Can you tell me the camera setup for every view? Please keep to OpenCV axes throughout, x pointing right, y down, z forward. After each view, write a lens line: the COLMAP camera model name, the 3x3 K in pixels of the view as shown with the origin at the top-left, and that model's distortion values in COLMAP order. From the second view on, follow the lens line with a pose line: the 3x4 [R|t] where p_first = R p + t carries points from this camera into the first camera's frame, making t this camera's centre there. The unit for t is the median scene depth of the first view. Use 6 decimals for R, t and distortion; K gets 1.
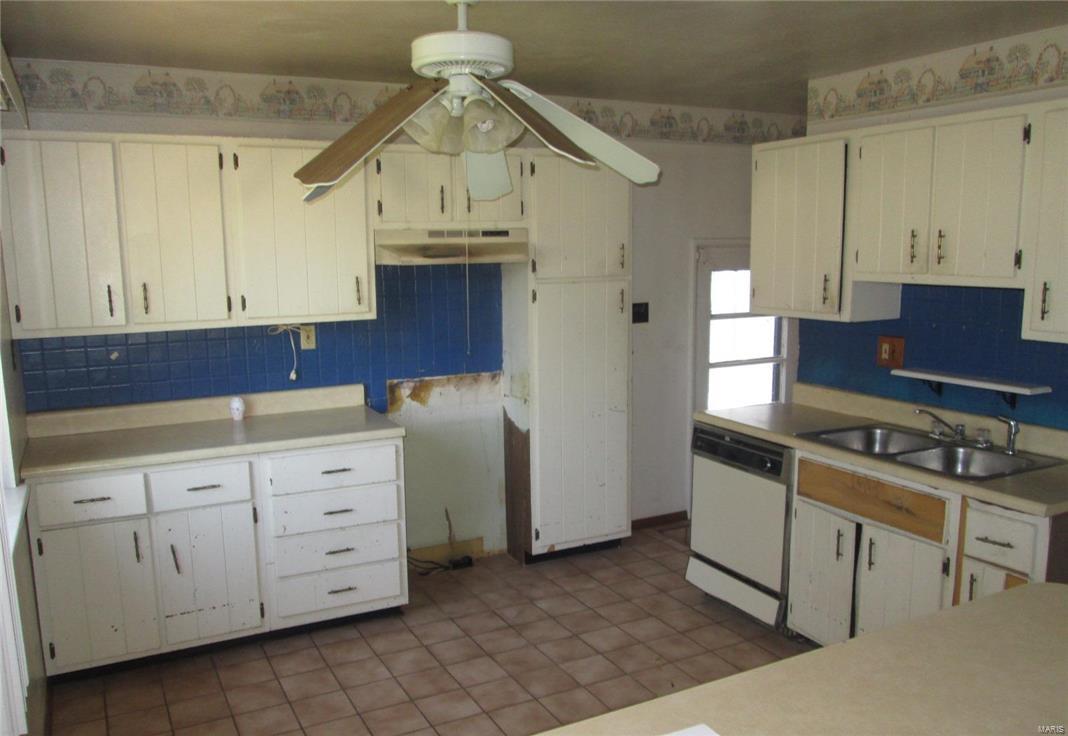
lens RADIAL K [[852.6, 0, 516.0], [0, 852.6, 398.6], [0, 0, 1]] dist [-0.041732, 0.014265]
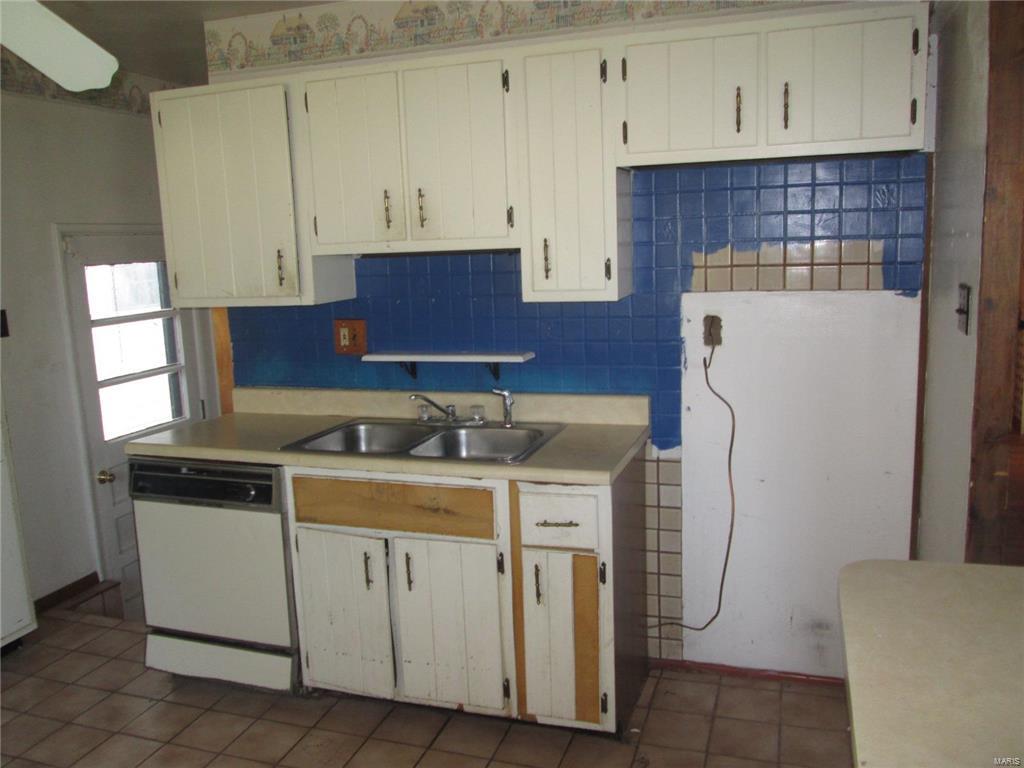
lens RADIAL K [[855.4, 0, 510.6], [0, 855.4, 384.0], [0, 0, 1]] dist [-0.040907, 0.007801]
pose [[0.719638, -0.129129, 0.682236, -0.054122], [0.148643, 0.988427, 0.030291, -0.009504], [-0.678252, 0.079611, 0.730504, 0.259578]]
